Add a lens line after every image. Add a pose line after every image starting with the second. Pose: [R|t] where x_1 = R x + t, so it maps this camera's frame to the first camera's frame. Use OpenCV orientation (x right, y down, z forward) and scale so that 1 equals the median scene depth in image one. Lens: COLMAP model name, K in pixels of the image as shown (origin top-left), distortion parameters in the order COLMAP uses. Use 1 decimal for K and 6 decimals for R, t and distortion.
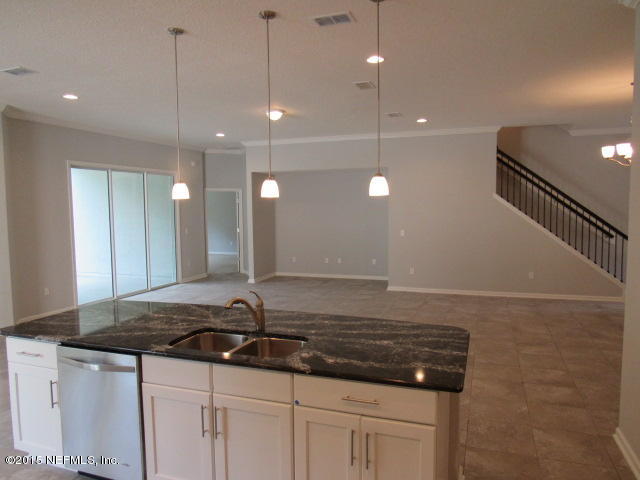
lens RADIAL K [[457.9, 0, 320.0], [0, 457.9, 240.0], [0, 0, 1]] dist [-0.024007, 0.003456]
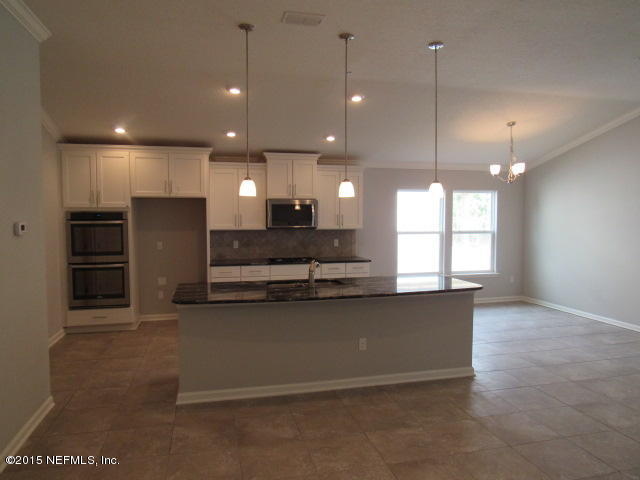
lens RADIAL K [[457.9, 0, 320.0], [0, 457.9, 240.0], [0, 0, 1]] dist [-0.024007, 0.003456]
pose [[-0.828872, 0.043691, -0.557730, 0.568261], [-0.031872, 0.991639, 0.125048, -0.124258], [0.558530, 0.121424, -0.820549, 1.866805]]
